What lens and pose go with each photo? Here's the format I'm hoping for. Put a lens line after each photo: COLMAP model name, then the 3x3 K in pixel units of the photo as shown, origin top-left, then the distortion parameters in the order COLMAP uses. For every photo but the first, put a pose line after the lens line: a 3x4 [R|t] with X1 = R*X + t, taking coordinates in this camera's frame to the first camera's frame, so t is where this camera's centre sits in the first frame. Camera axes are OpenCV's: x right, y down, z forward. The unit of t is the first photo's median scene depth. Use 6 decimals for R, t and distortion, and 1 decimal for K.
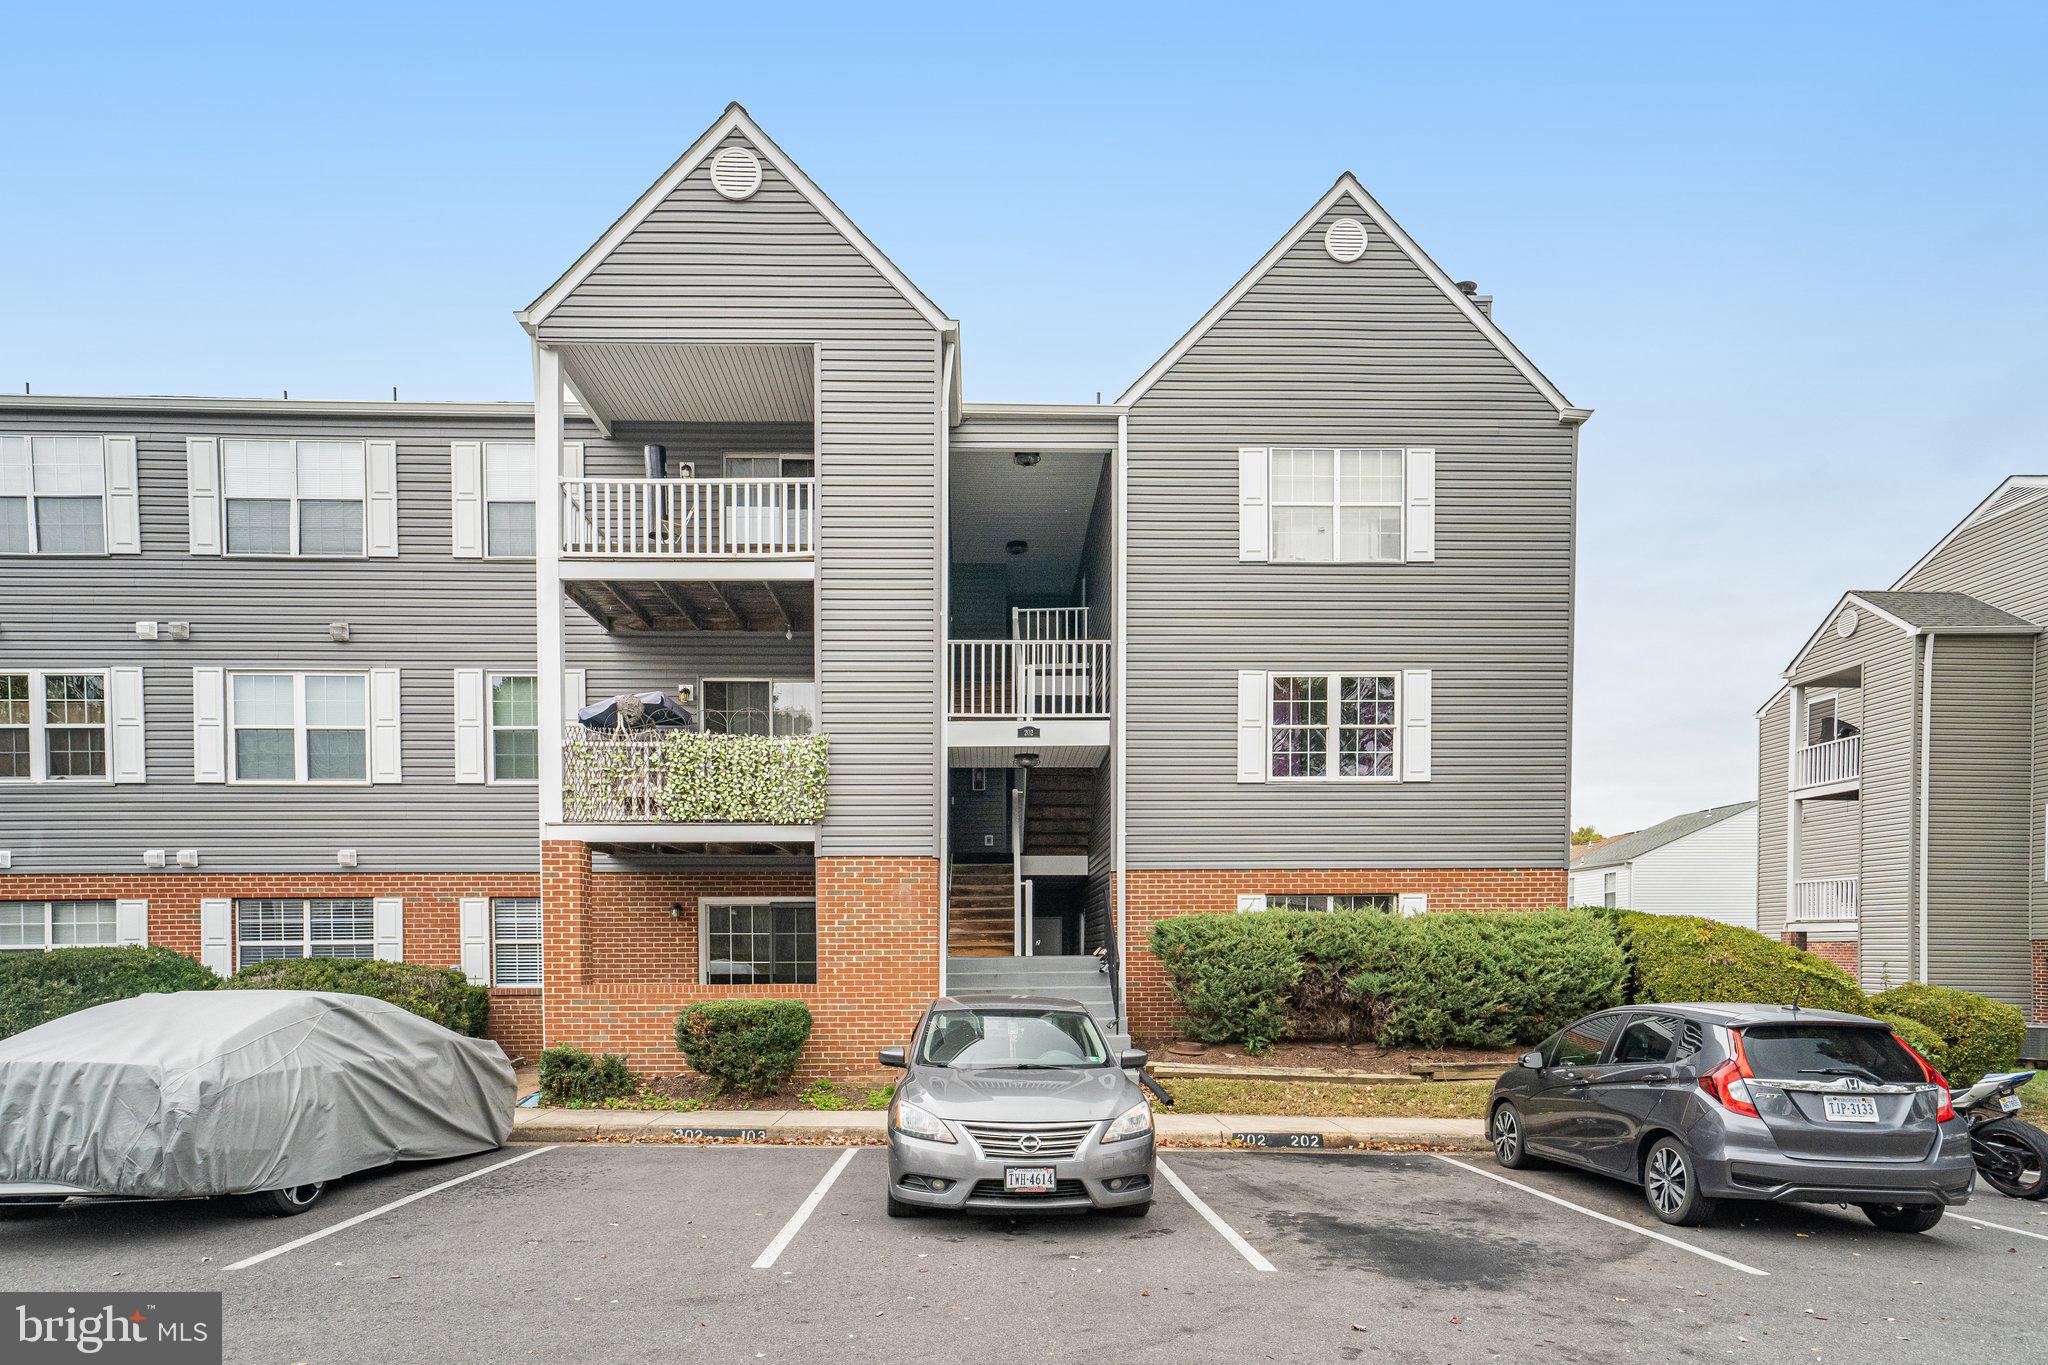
lens RADIAL K [[1263.7, 0, 1024.0], [0, 1263.7, 682.5], [0, 0, 1]] dist [0.012990, -0.000806]
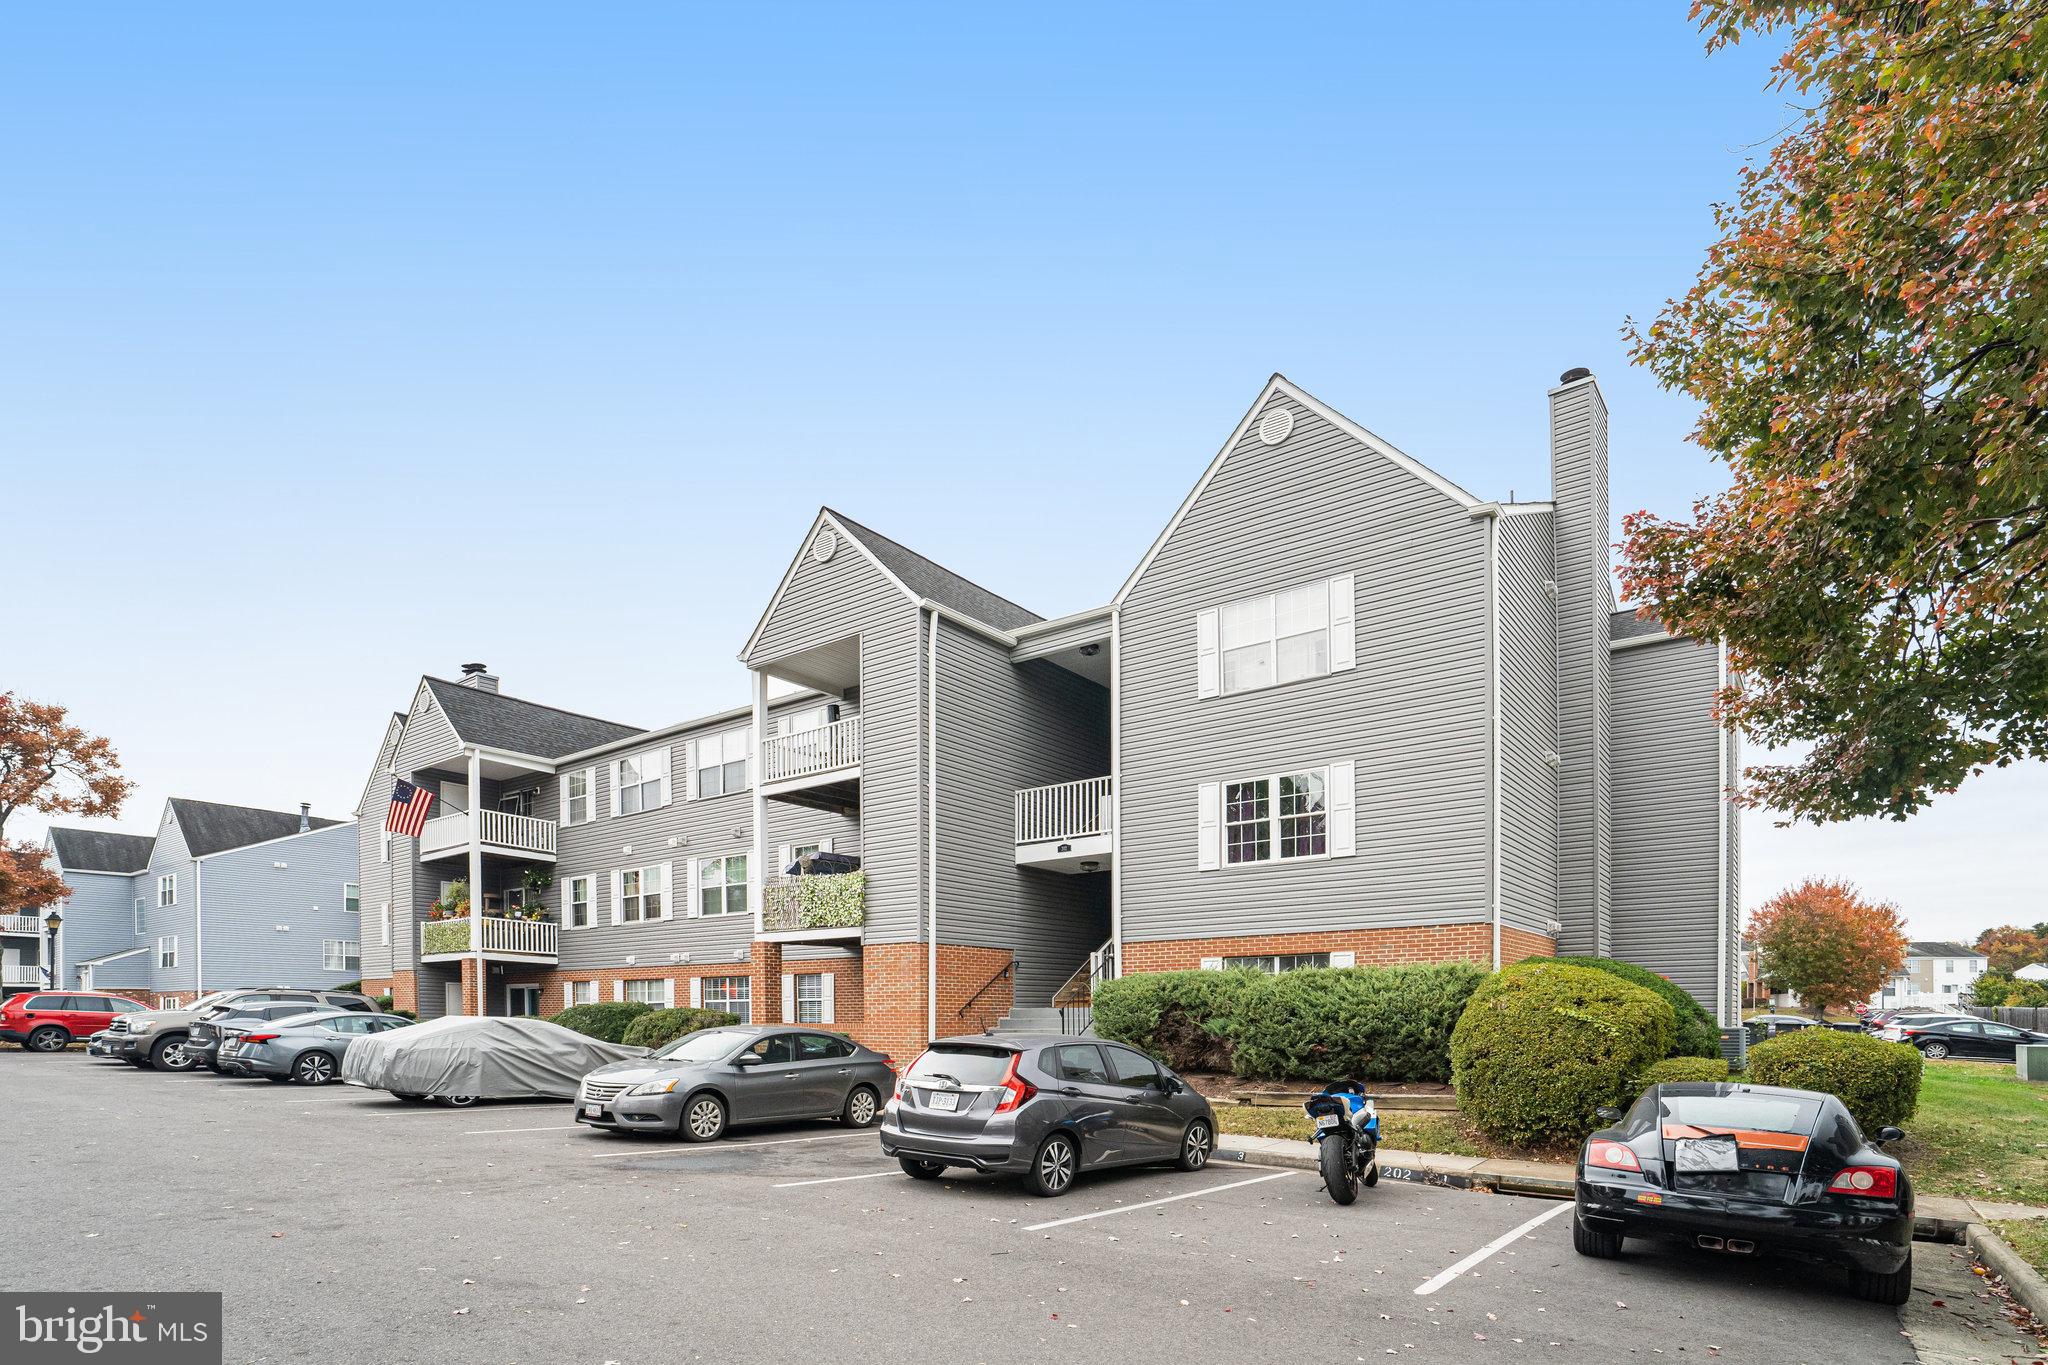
lens RADIAL K [[1070.1, 0, 1024.0], [0, 1070.1, 682.5], [0, 0, 1]] dist [-0.004873, 0.000004]
pose [[0.768707, -0.190371, -0.610613, 0.738189], [0.133006, 0.981387, -0.138524, 0.016828], [0.625618, 0.025269, 0.779720, 0.019673]]
